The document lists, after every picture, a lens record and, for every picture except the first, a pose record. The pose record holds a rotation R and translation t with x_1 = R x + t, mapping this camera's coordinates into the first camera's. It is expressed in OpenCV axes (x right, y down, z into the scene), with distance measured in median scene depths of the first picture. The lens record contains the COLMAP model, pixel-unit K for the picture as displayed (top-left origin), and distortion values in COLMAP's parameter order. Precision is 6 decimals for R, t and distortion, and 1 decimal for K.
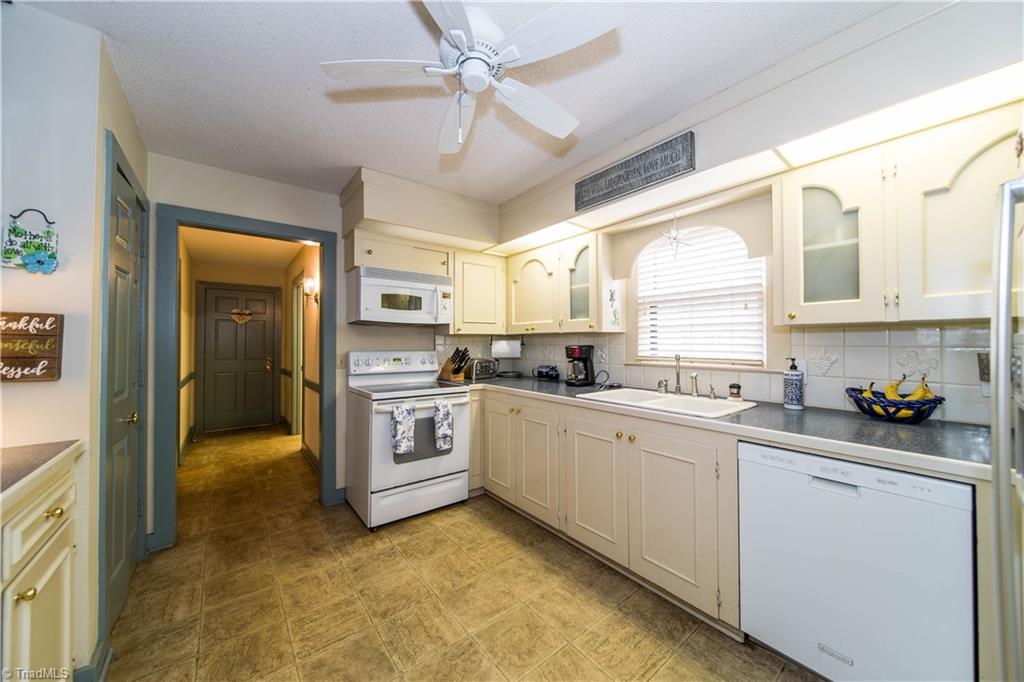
lens RADIAL K [[357.9, 0, 514.3], [0, 357.9, 340.1], [0, 0, 1]] dist [0.001064, -0.000155]
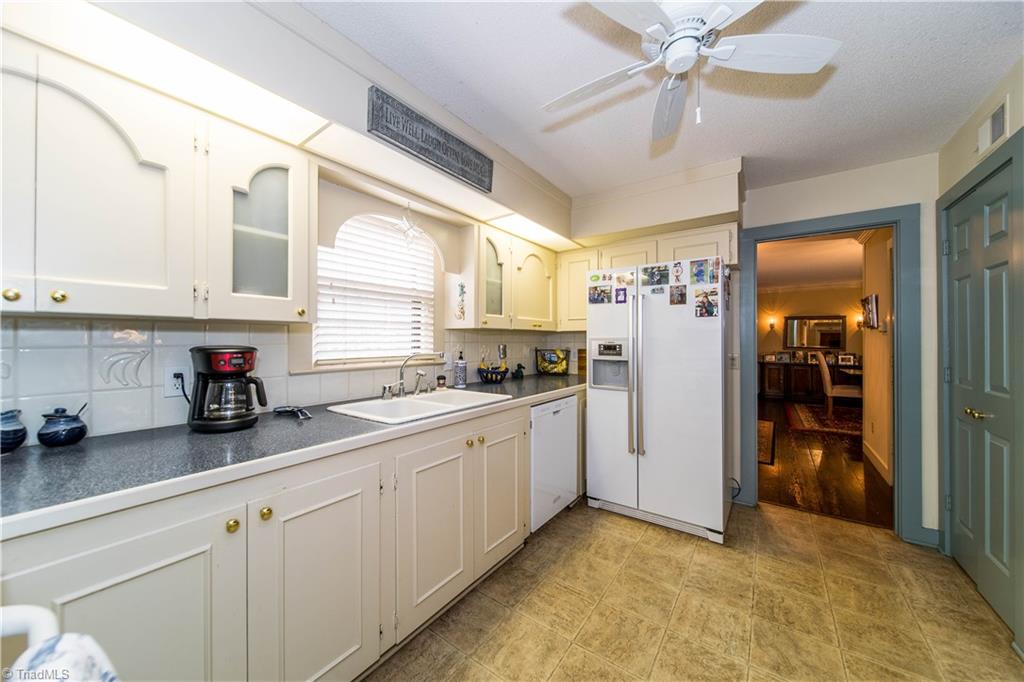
lens RADIAL K [[357.9, 0, 518.0], [0, 357.9, 338.9], [0, 0, 1]] dist [0.001064, -0.000155]
pose [[-0.270173, 0.000256, 0.962812, -0.619186], [-0.007742, 0.999967, -0.002438, 0.003446], [-0.962781, -0.008113, -0.270162, 1.151367]]
